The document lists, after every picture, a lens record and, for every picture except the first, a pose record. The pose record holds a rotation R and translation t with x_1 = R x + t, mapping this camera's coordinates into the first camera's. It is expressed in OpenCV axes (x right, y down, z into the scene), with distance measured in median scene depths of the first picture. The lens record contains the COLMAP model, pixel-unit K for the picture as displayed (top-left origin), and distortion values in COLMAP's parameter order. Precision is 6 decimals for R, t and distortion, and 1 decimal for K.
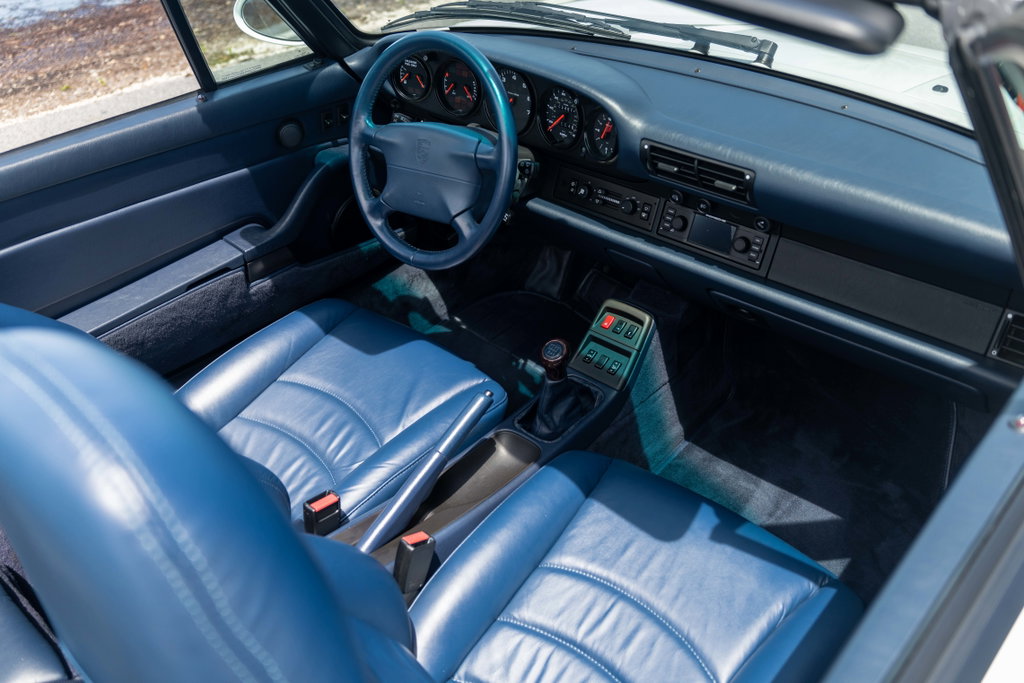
lens RADIAL K [[838.6, 0, 512.0], [0, 838.6, 341.5], [0, 0, 1]] dist [0.022101, 0.001155]
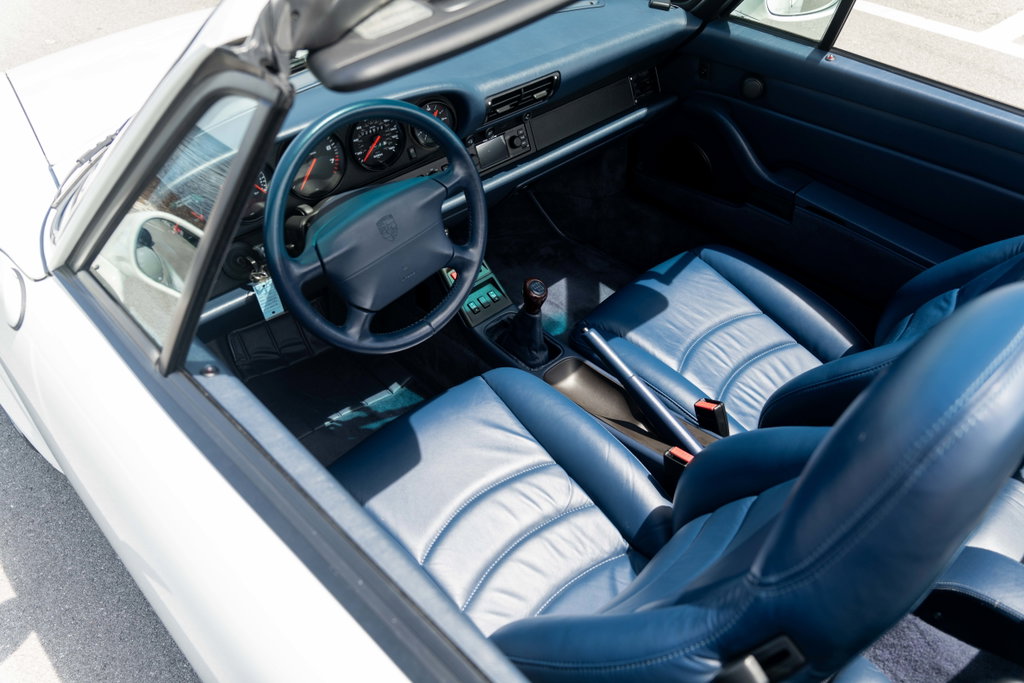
lens RADIAL K [[792.8, 0, 512.0], [0, 792.8, 341.5], [0, 0, 1]] dist [0.007941, -0.009038]
pose [[0.083056, -0.632862, 0.769797, -0.821010], [0.578139, 0.659784, 0.480042, -0.473562], [-0.811700, 0.405179, 0.420681, 0.566758]]
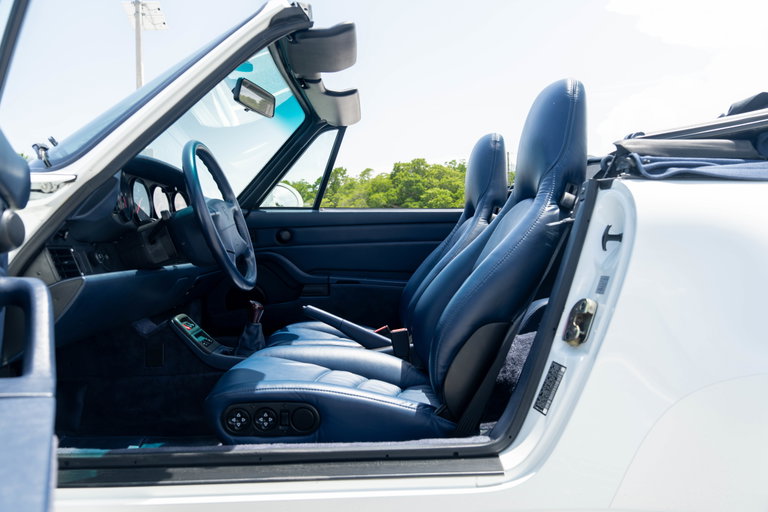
lens RADIAL K [[594.6, 0, 384.0], [0, 594.6, 256.0], [0, 0, 1]] dist [0.007941, -0.009038]
pose [[-0.700491, -0.015335, 0.713496, -1.025573], [0.406580, 0.813080, 0.416645, -0.482597], [-0.586519, 0.581949, -0.563321, 1.439206]]
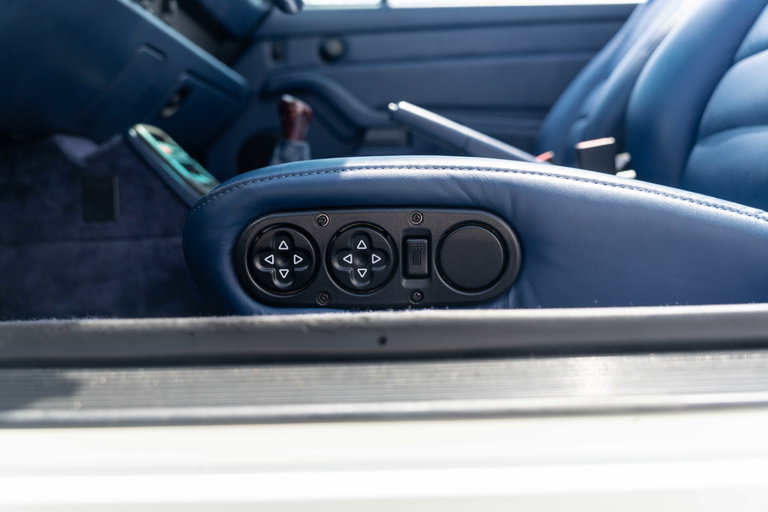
lens RADIAL K [[695.5, 0, 384.0], [0, 695.5, 256.0], [0, 0, 1]] dist [-0.050528, 0.000956]
pose [[-0.665186, -0.061354, 0.744153, -0.567413], [0.435169, 0.778008, 0.453135, -0.160246], [-0.606758, 0.625251, -0.490821, 1.354667]]
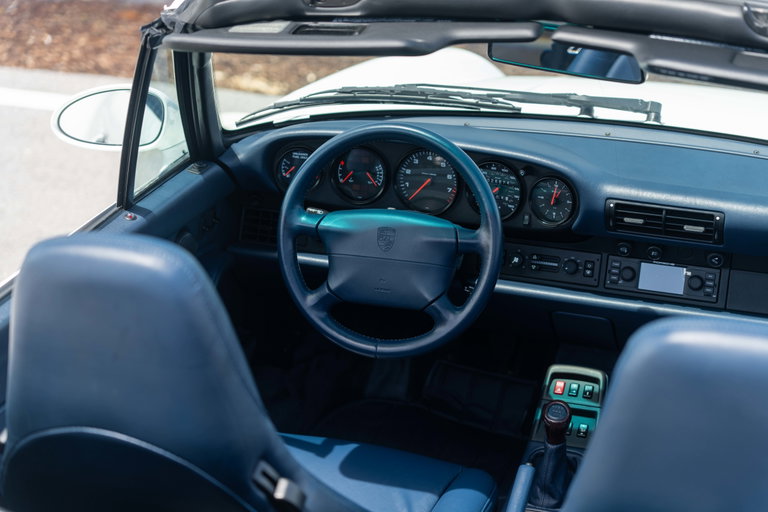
lens RADIAL K [[1399.7, 0, 384.0], [0, 1399.7, 256.0], [0, 0, 1]] dist [0.010031, 0.331495]
pose [[0.919982, -0.132785, 0.368782, -0.698887], [0.209284, 0.961935, -0.175732, 0.077707], [-0.331410, 0.238851, 0.912753, -0.477243]]
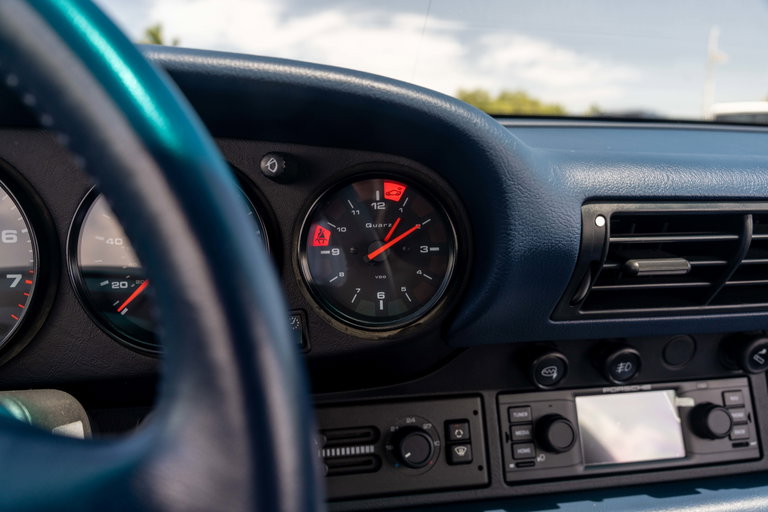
lens RADIAL K [[594.6, 0, 384.0], [0, 594.6, 256.0], [0, 0, 1]] dist [0.007941, -0.009038]
pose [[0.620628, -0.113327, 0.775873, -0.064708], [0.442228, 0.867701, -0.227003, -0.182638], [-0.647500, 0.483997, 0.588635, 0.823762]]
